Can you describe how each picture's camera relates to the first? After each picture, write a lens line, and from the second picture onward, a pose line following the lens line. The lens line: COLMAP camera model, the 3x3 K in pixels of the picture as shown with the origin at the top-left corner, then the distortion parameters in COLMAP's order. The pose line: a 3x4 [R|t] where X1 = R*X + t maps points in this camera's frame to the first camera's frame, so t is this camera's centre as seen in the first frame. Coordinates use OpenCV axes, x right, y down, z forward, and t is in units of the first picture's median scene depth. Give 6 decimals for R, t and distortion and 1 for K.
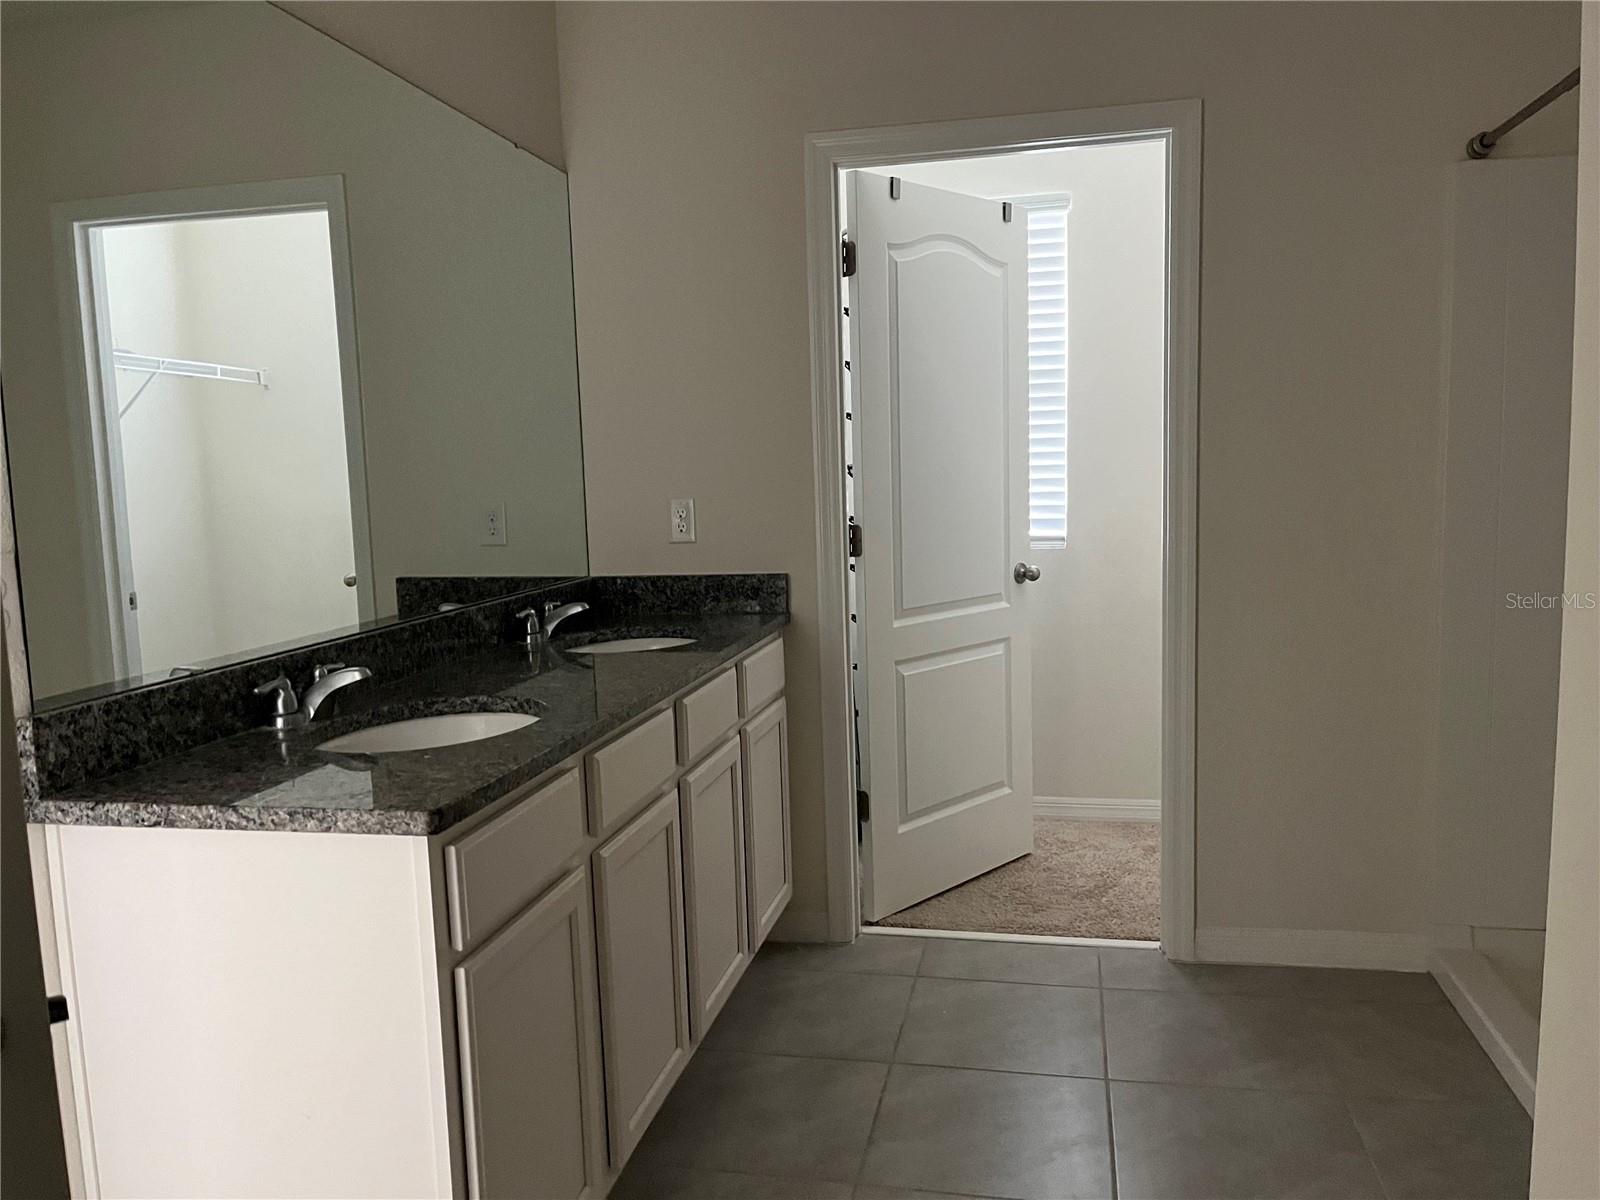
lens RADIAL K [[1220.4, 0, 795.9], [0, 1220.4, 597.6], [0, 0, 1]] dist [0.044047, -0.065159]
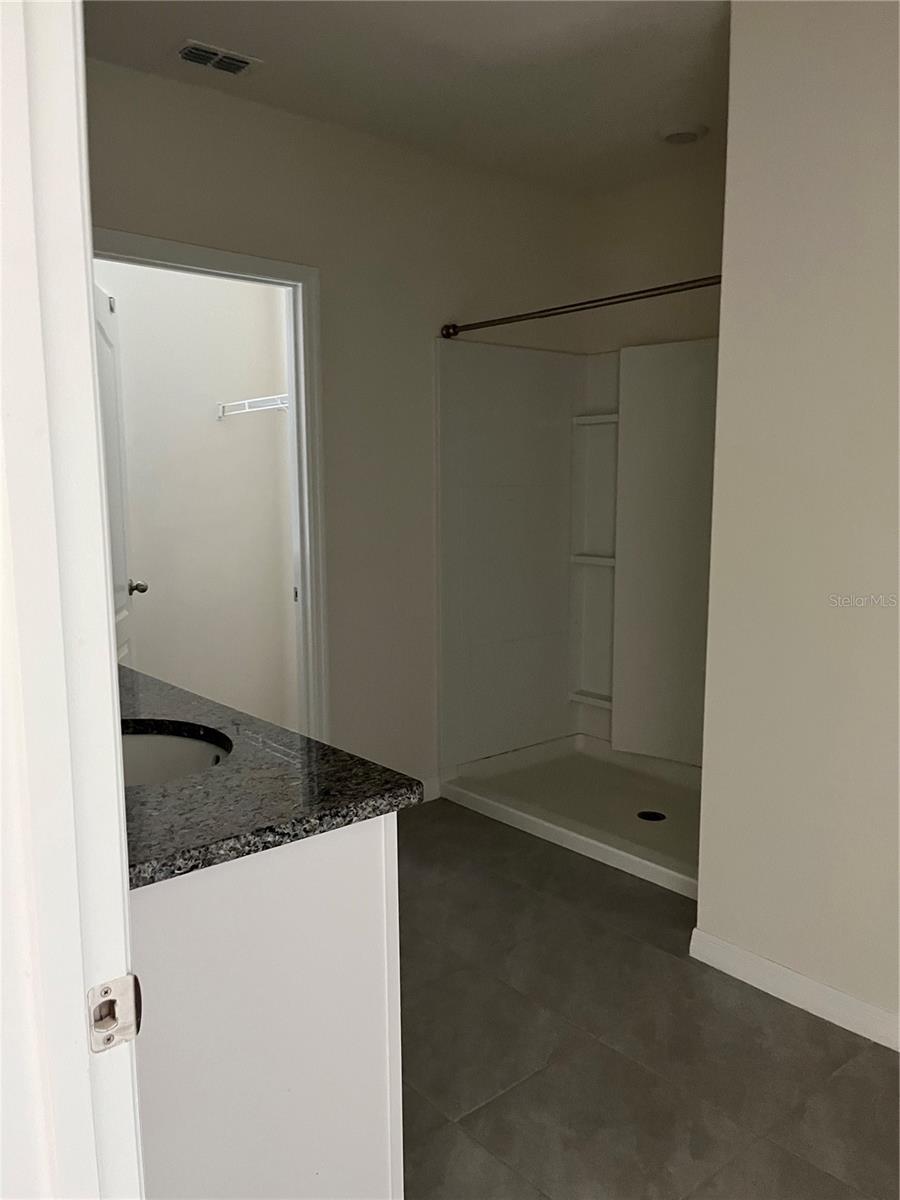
lens RADIAL K [[915.3, 0, 450.0], [0, 915.3, 600.0], [0, 0, 1]] dist [0.044047, -0.065159]
pose [[0.606109, -0.073097, 0.792016, -1.000128], [0.069566, 0.996824, 0.038762, -0.053829], [-0.792334, 0.031603, 0.609269, 0.365752]]
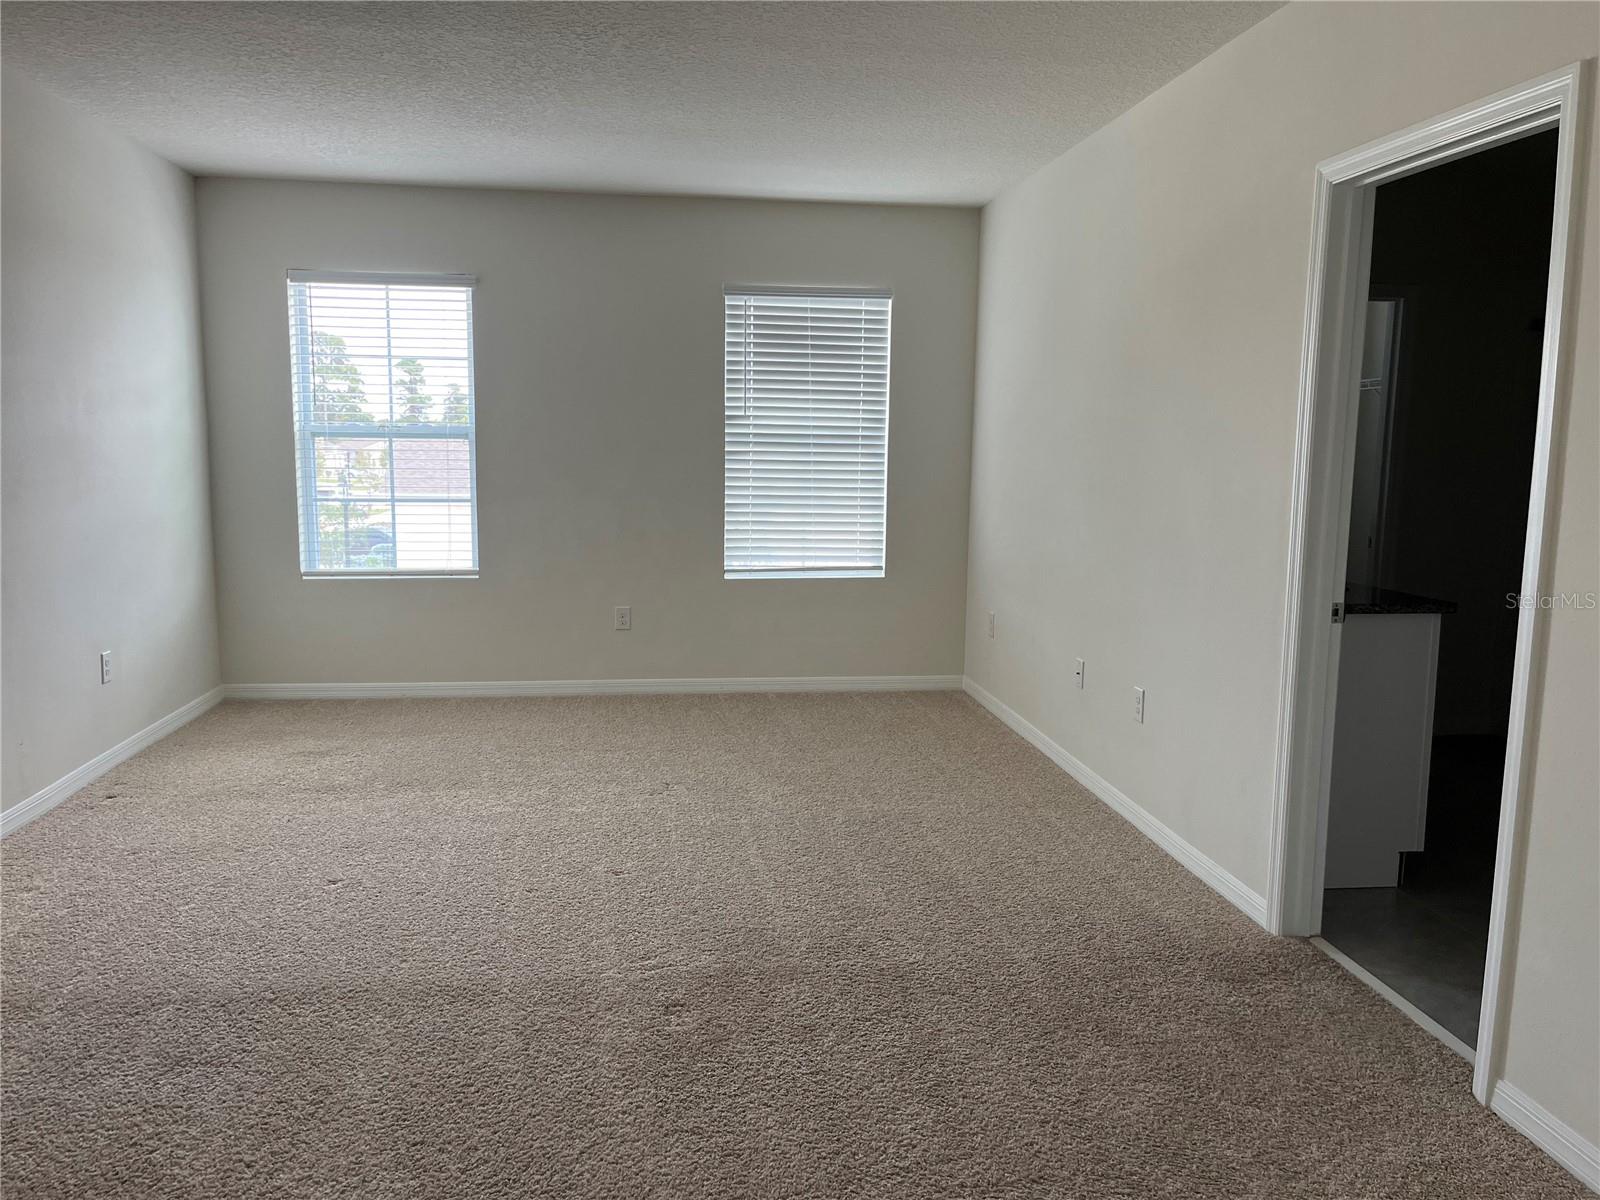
lens RADIAL K [[1220.4, 0, 795.9], [0, 1220.4, 597.6], [0, 0, 1]] dist [0.044047, -0.065159]
pose [[0.941269, 0.000263, 0.337657, -2.456751], [-0.007700, 0.999756, 0.020688, 0.112893], [-0.337569, -0.022073, 0.941042, -0.987620]]
